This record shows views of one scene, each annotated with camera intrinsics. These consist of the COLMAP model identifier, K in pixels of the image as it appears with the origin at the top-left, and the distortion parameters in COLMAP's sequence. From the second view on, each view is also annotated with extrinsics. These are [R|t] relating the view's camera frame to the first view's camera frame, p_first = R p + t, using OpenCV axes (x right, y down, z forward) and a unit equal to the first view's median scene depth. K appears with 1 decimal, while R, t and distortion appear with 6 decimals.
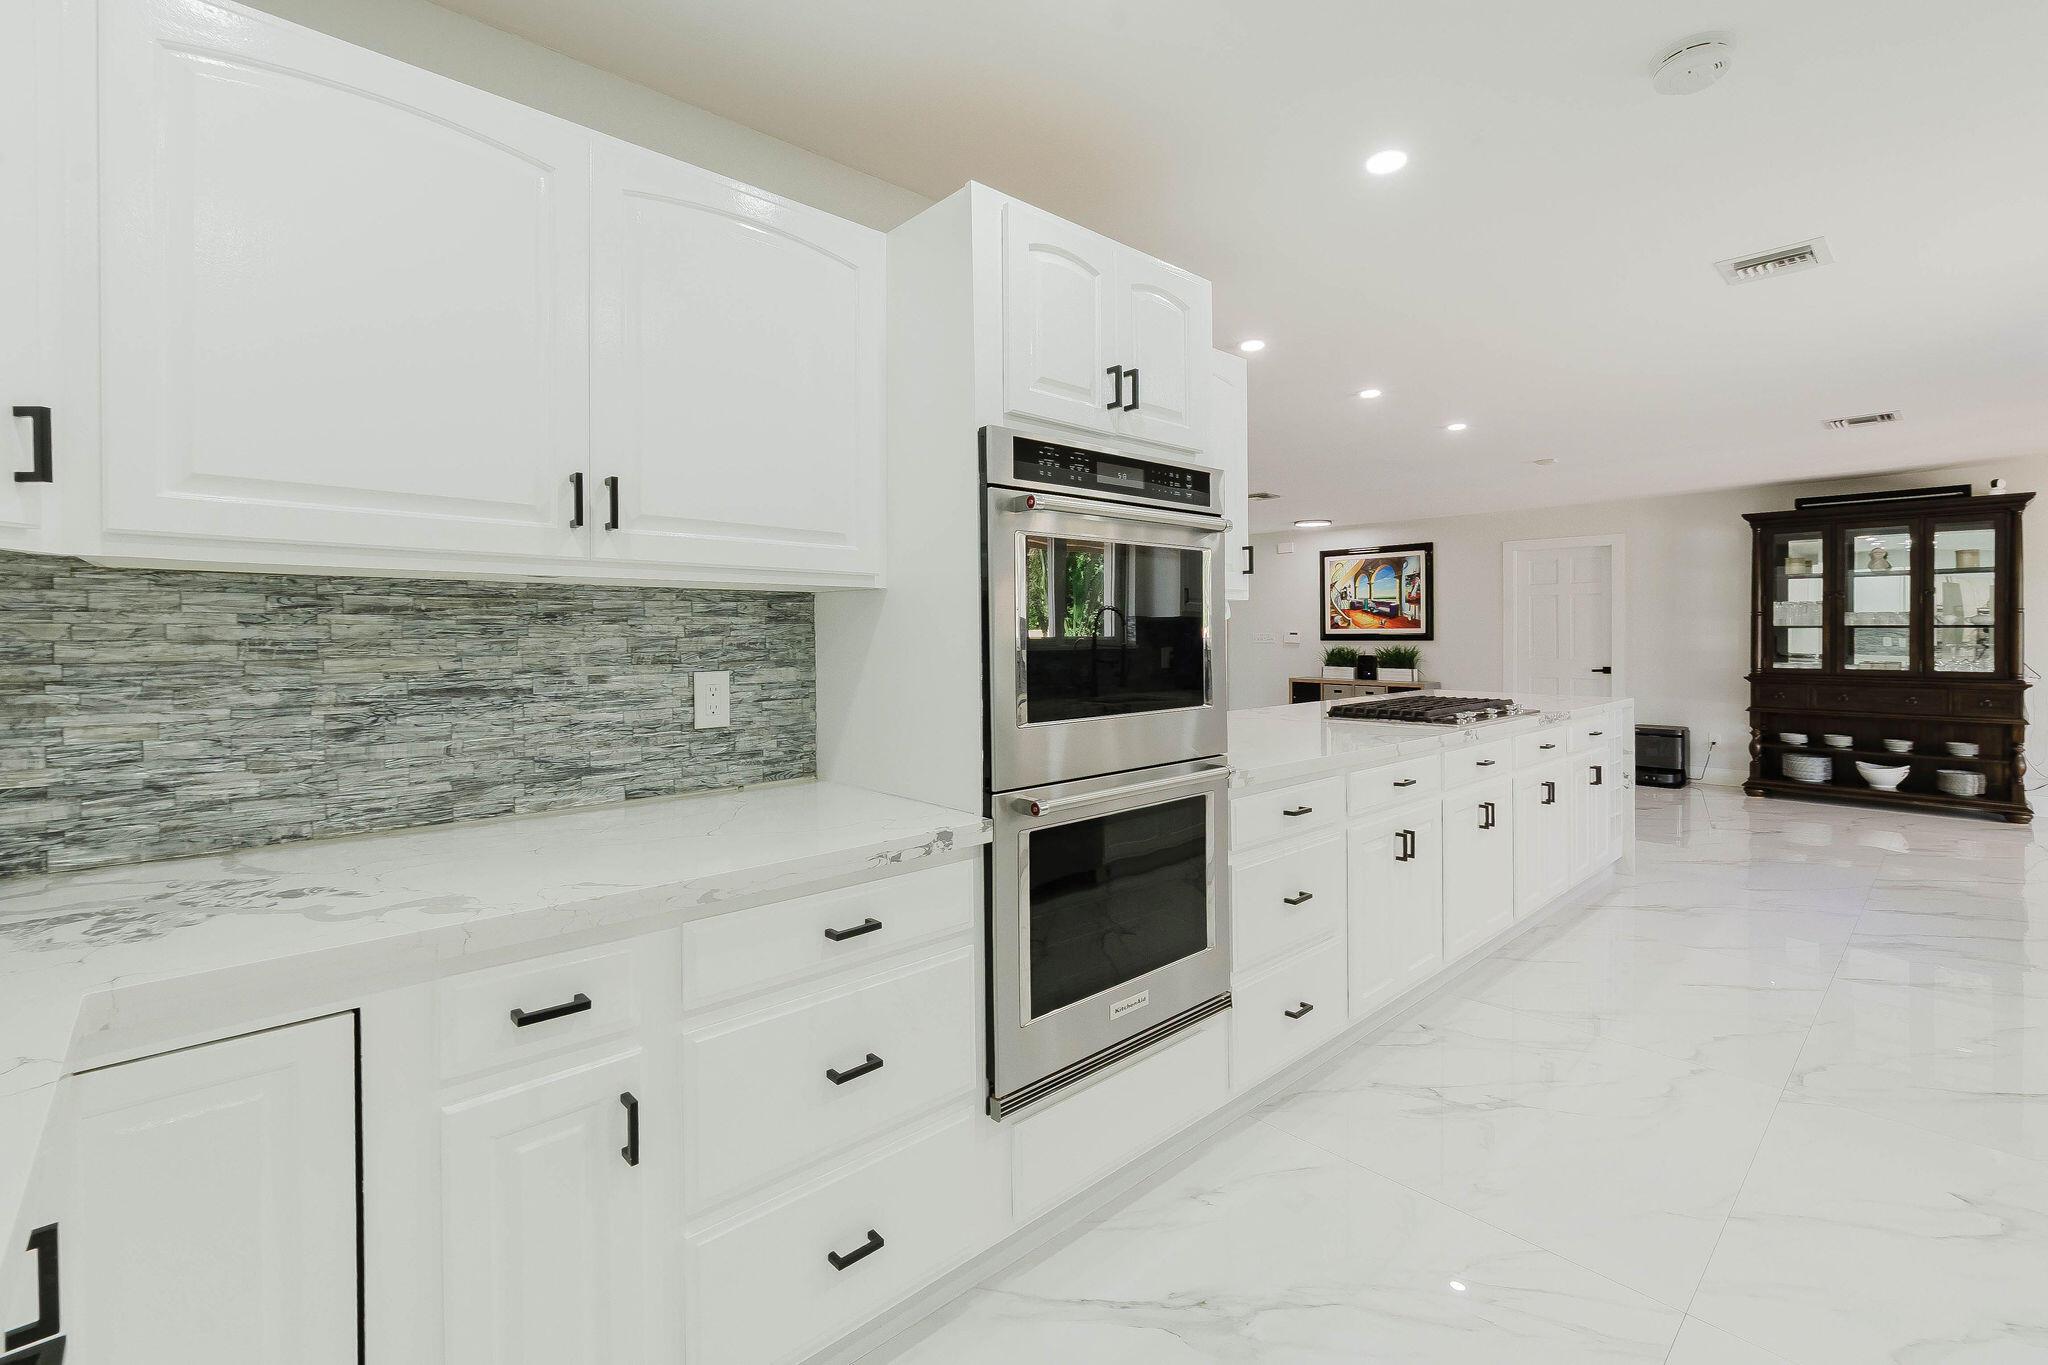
lens RADIAL K [[878.4, 0, 1022.3], [0, 878.4, 645.0], [0, 0, 1]] dist [-0.007912, 0.000640]
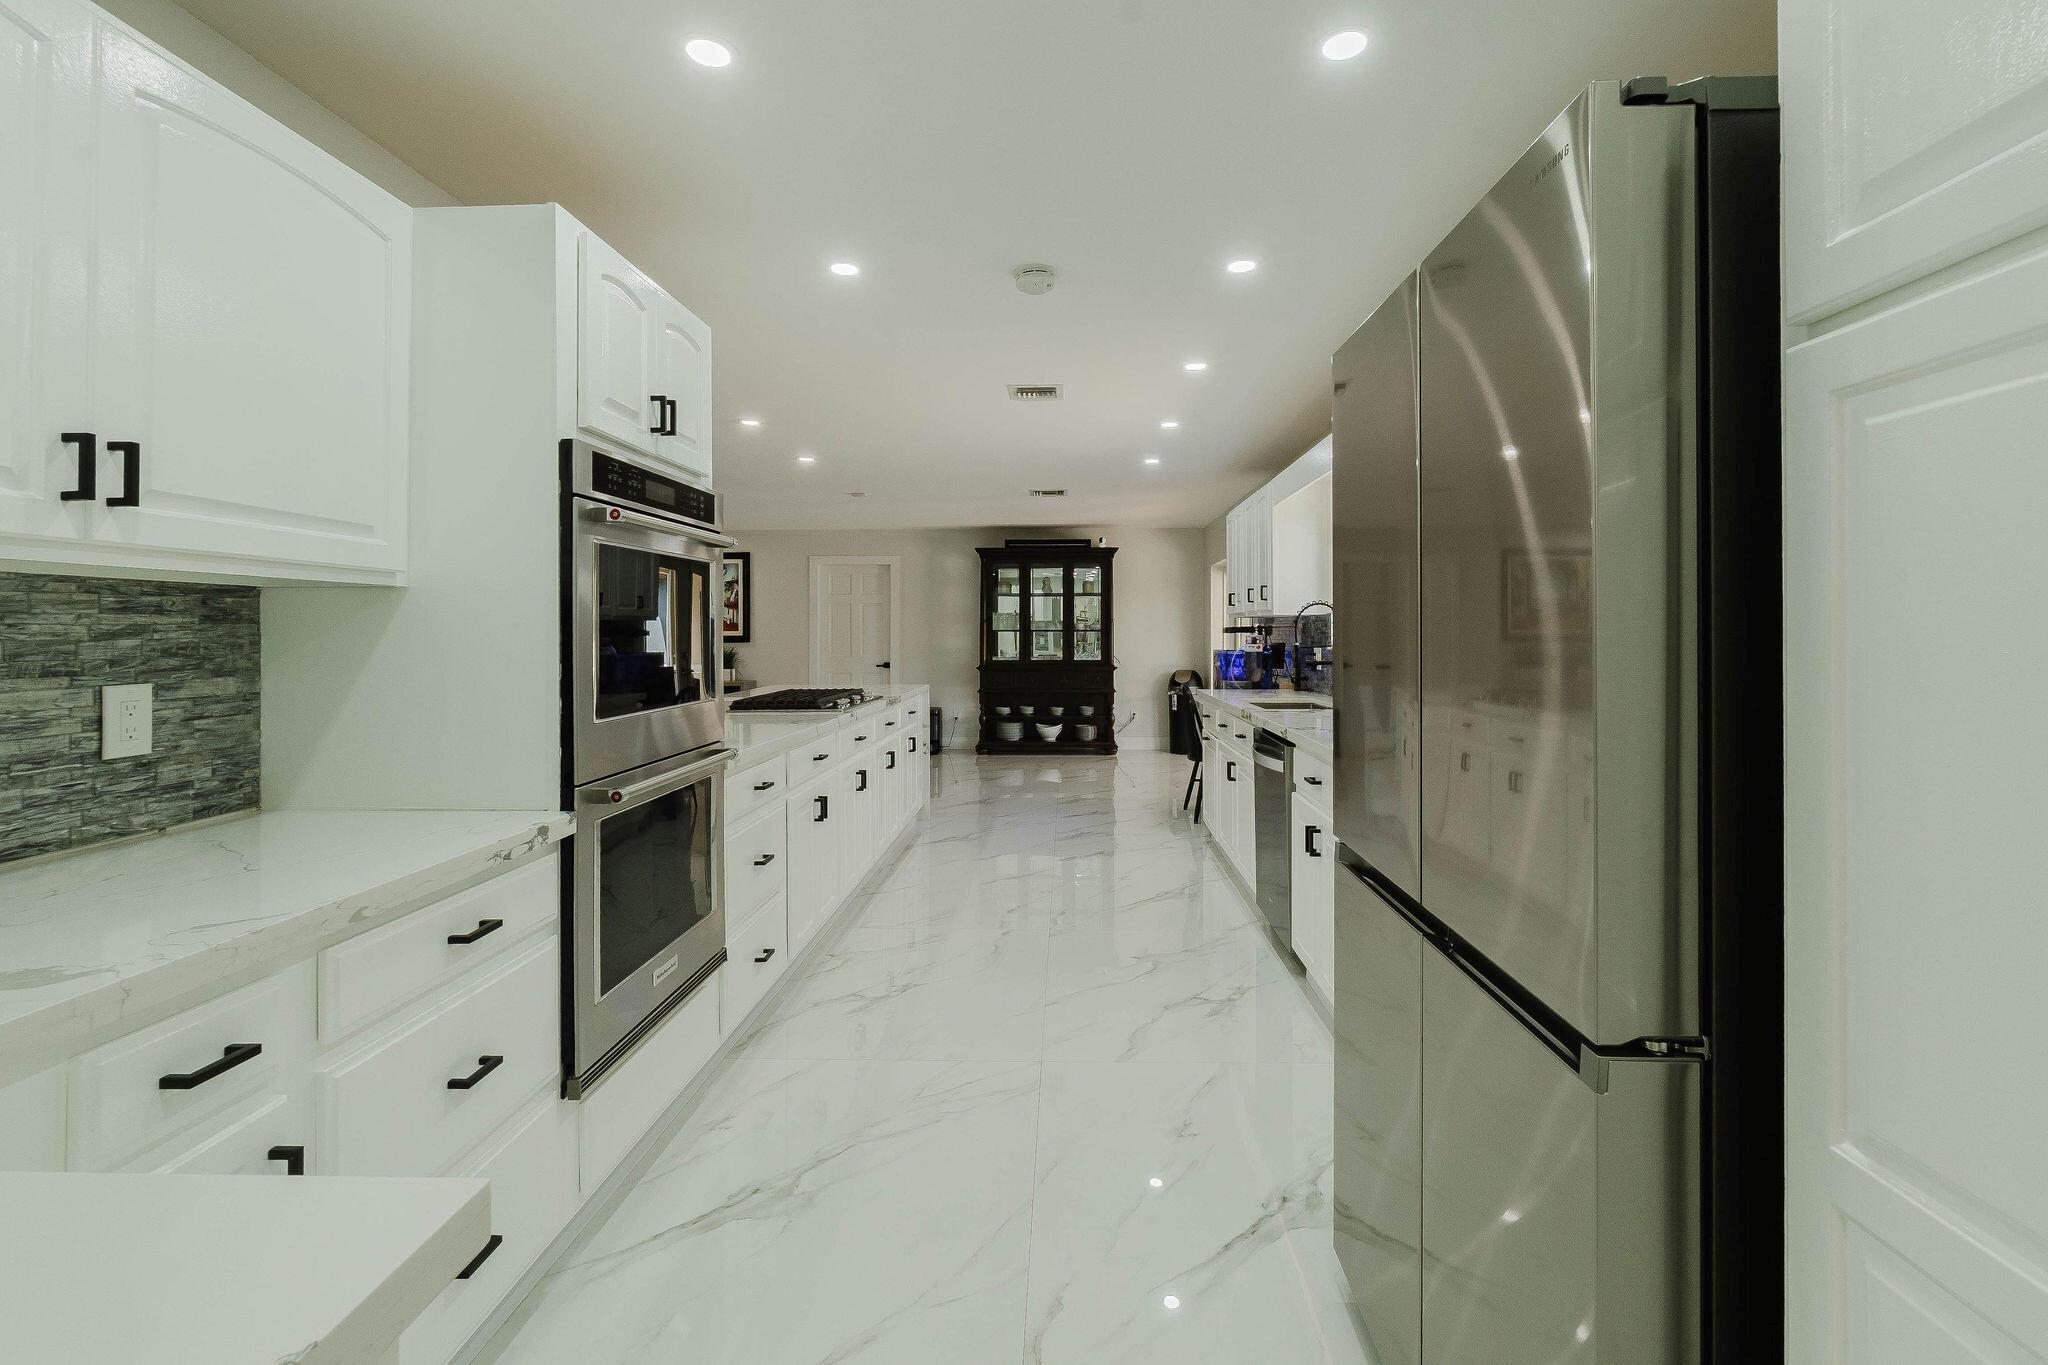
lens RADIAL K [[878.4, 0, 1022.3], [0, 878.4, 645.0], [0, 0, 1]] dist [-0.007912, 0.000640]
pose [[0.714315, -0.008586, 0.699771, -0.303880], [0.010677, 0.999942, 0.001369, 0.002270], [-0.699742, 0.006494, 0.714366, -0.101518]]
